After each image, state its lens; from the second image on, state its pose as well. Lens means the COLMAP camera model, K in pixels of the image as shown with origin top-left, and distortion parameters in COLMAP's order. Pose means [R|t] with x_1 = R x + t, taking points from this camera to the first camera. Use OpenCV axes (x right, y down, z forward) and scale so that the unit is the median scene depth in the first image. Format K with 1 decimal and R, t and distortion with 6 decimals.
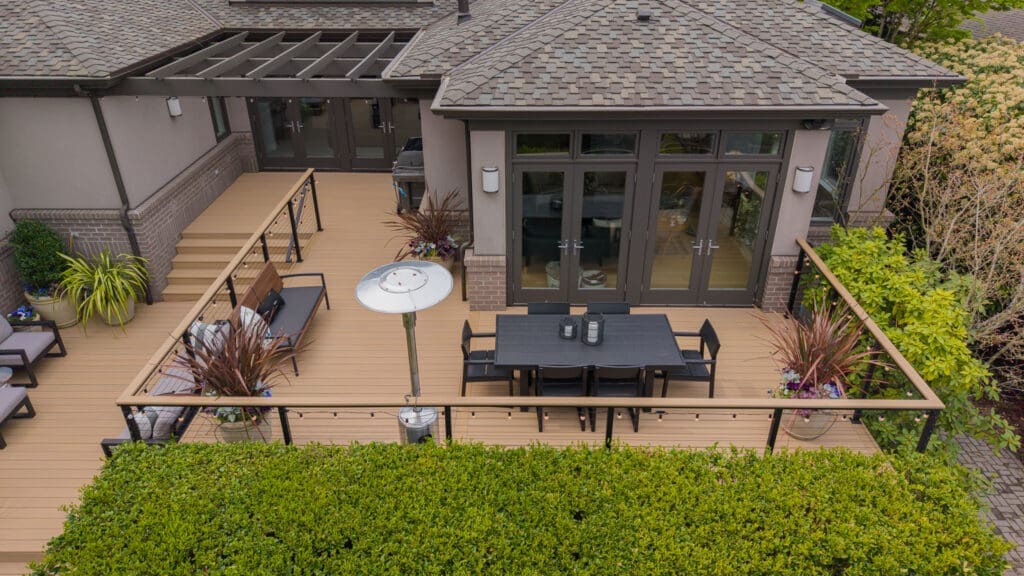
lens RADIAL K [[685.7, 0, 512.0], [0, 685.7, 288.0], [0, 0, 1]] dist [0.008943, -0.000907]
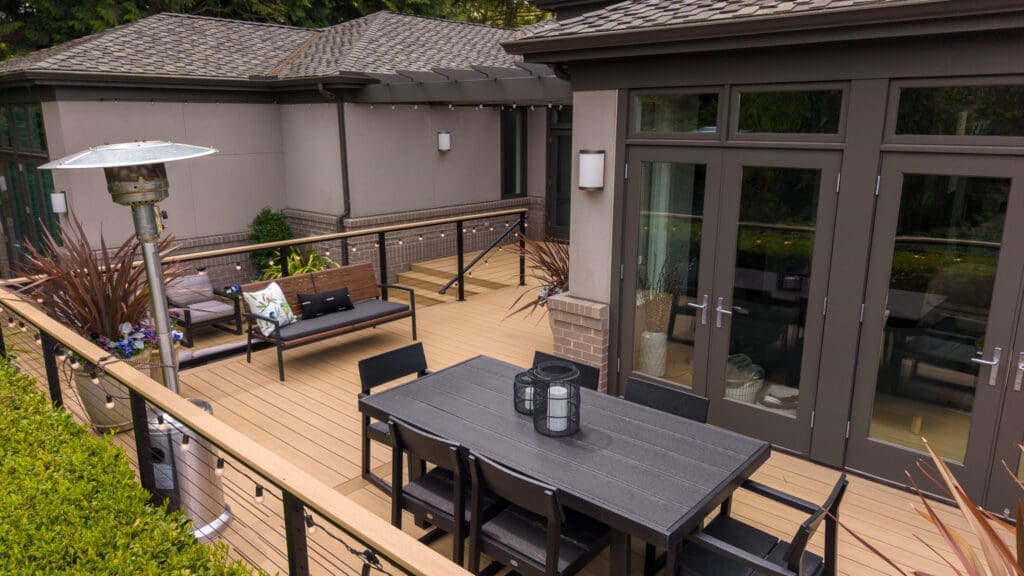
lens RADIAL K [[685.7, 0, 512.0], [0, 685.7, 288.0], [0, 0, 1]] dist [0.008943, -0.000907]
pose [[0.754810, 0.160457, -0.636015, 0.320777], [-0.316581, 0.938328, -0.138986, 0.052196], [0.574489, 0.306258, 0.759057, 0.502491]]
